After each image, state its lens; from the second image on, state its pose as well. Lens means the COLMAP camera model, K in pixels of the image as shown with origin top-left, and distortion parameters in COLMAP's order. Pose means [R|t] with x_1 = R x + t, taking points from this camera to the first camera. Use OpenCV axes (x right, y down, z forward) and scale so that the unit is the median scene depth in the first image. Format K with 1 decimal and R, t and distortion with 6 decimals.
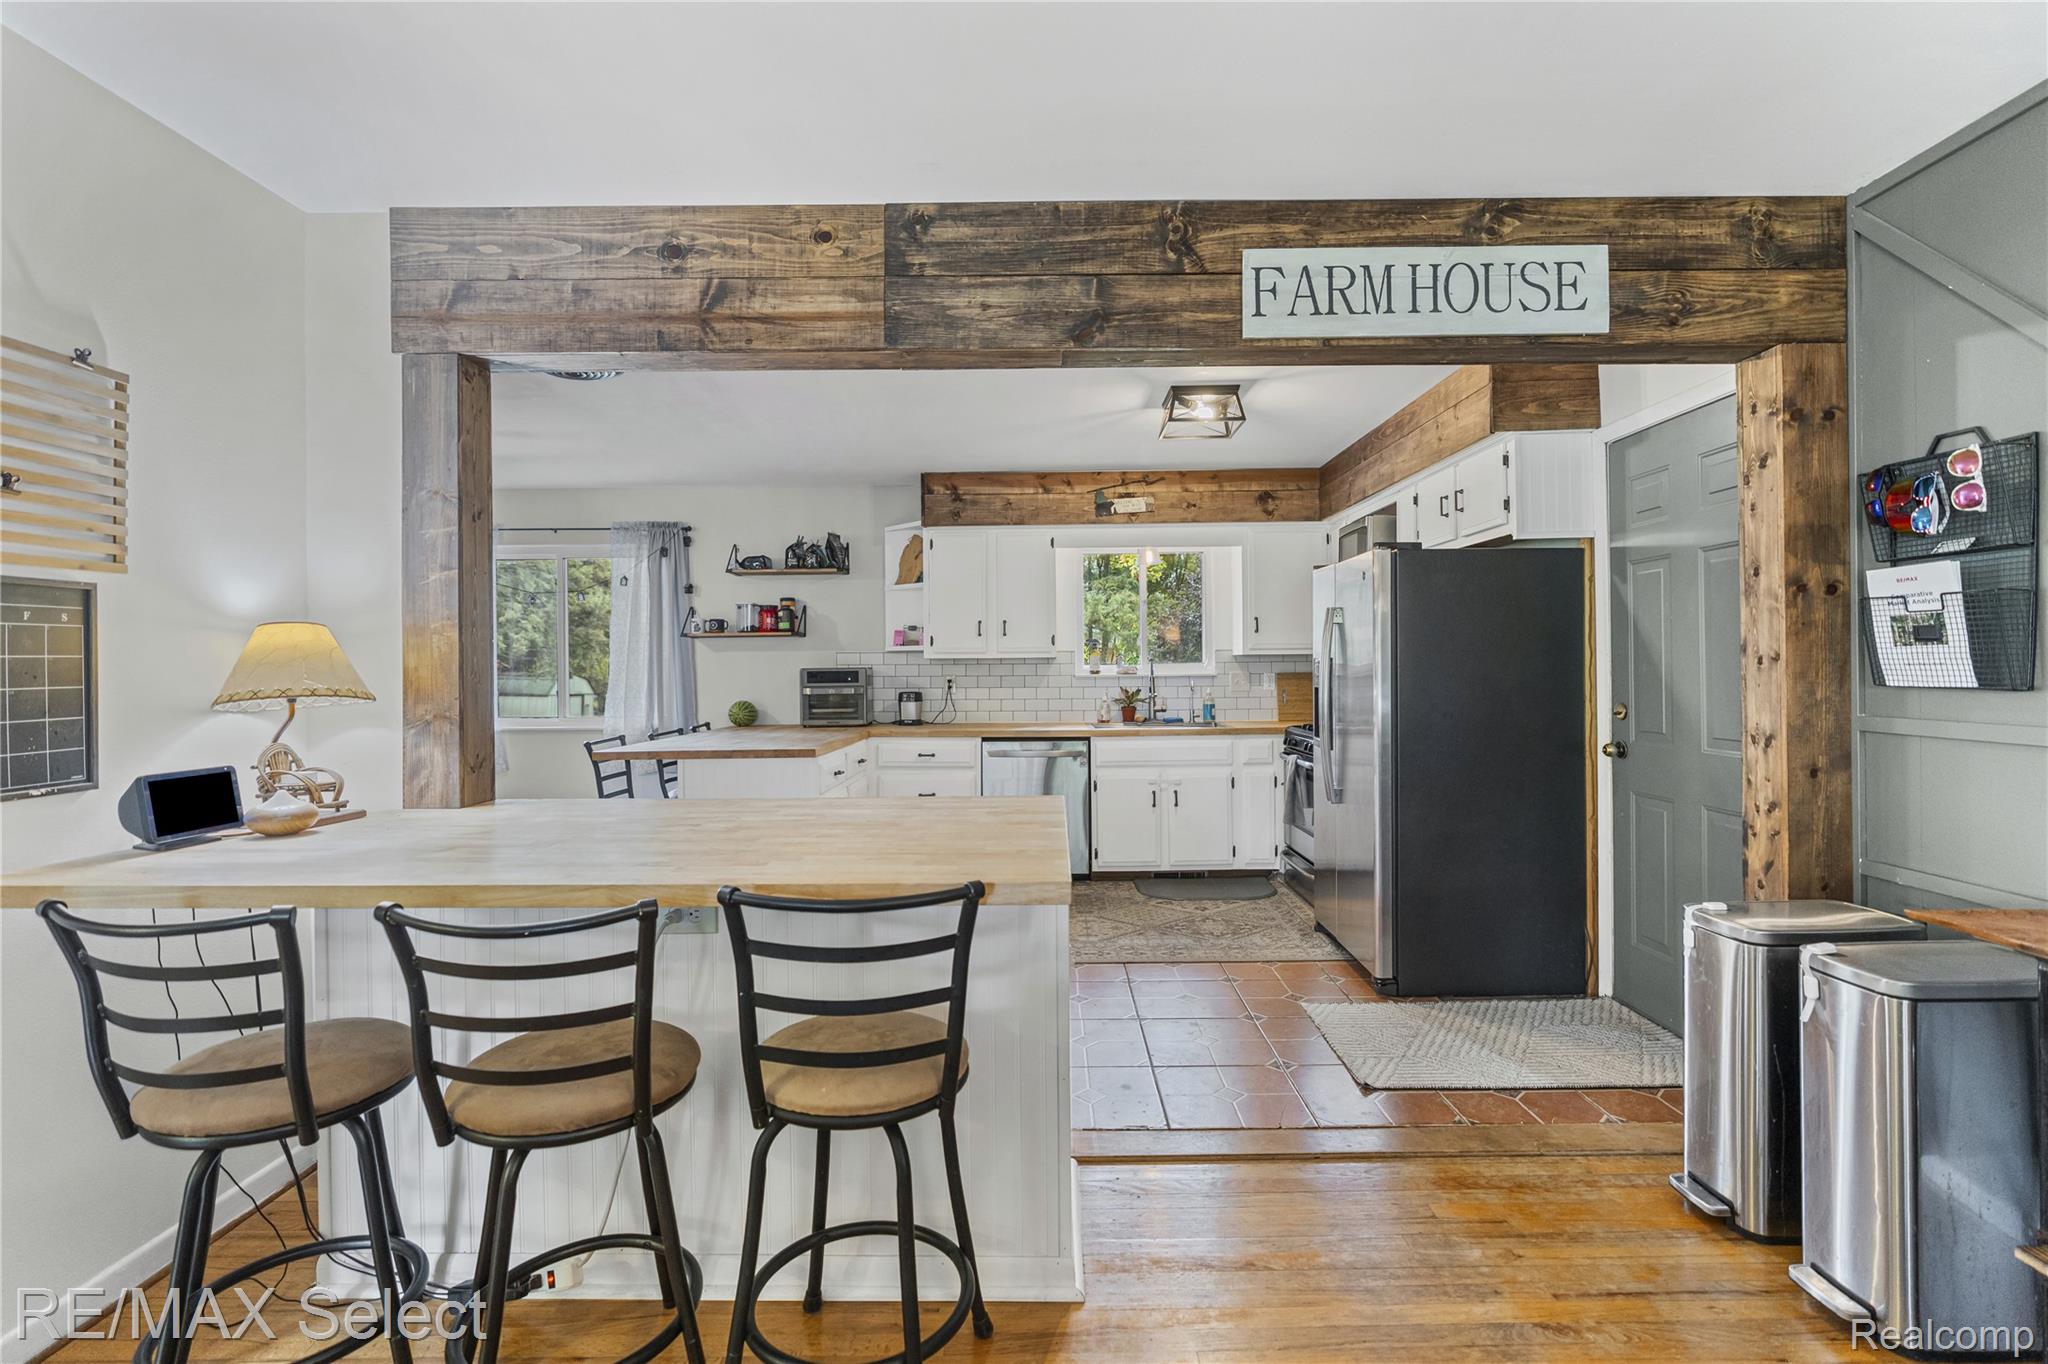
lens RADIAL K [[930.0, 0, 1041.2], [0, 930.0, 671.1], [0, 0, 1]] dist [-0.013654, 0.005370]
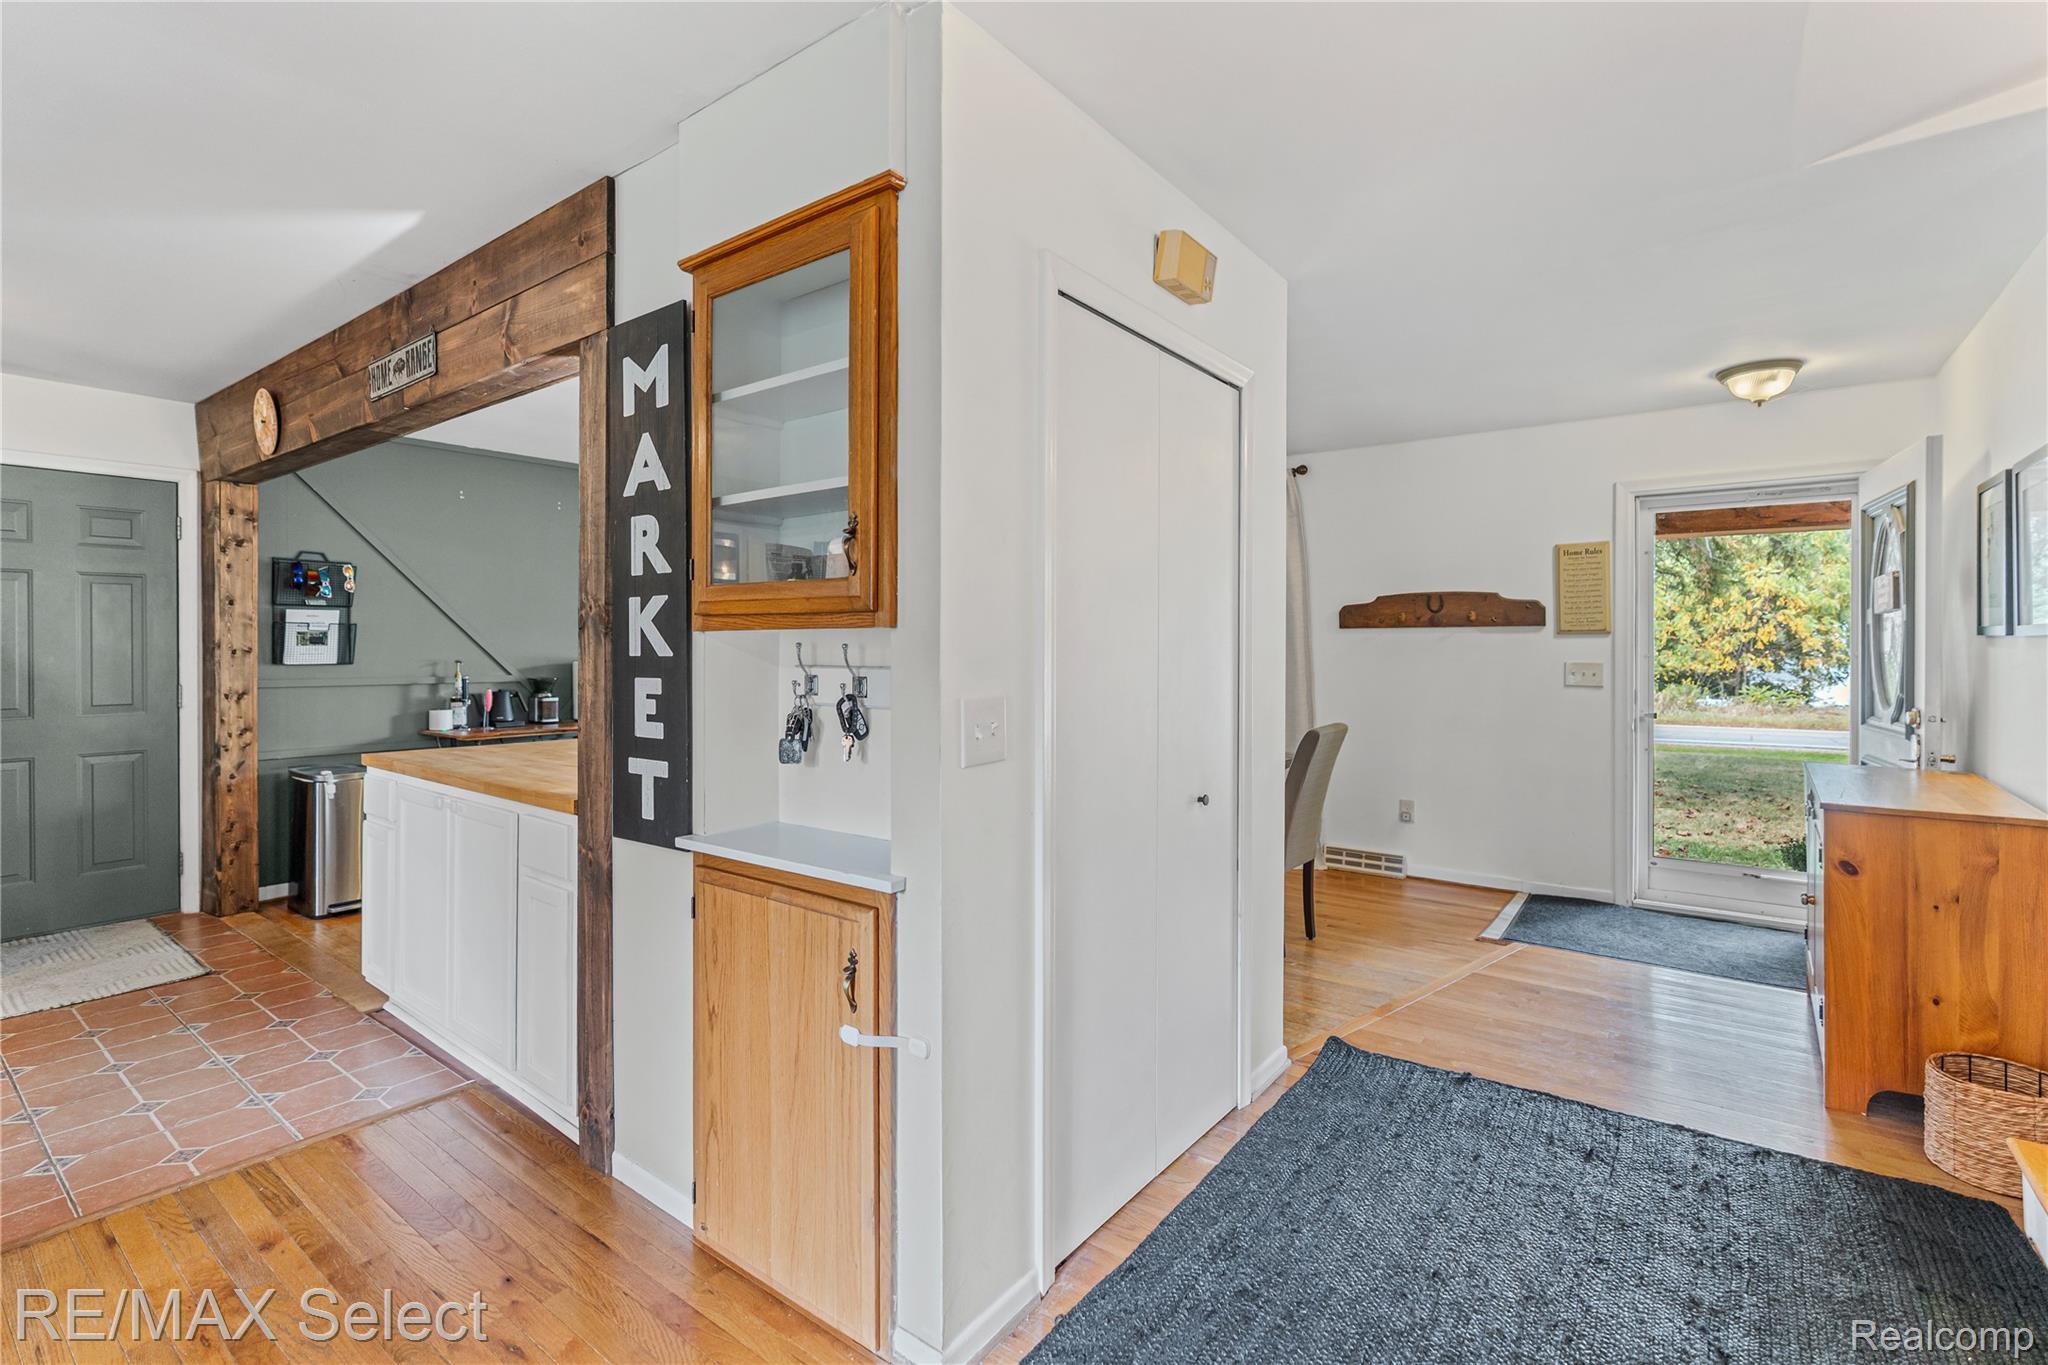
lens RADIAL K [[930.0, 0, 1041.5], [0, 930.0, 646.8], [0, 0, 1]] dist [-0.013654, 0.005370]
pose [[-0.802619, 0.004106, 0.596477, -0.790470], [0.006422, 0.999978, 0.001758, -0.007393], [-0.596457, 0.005242, -0.802628, 0.761374]]
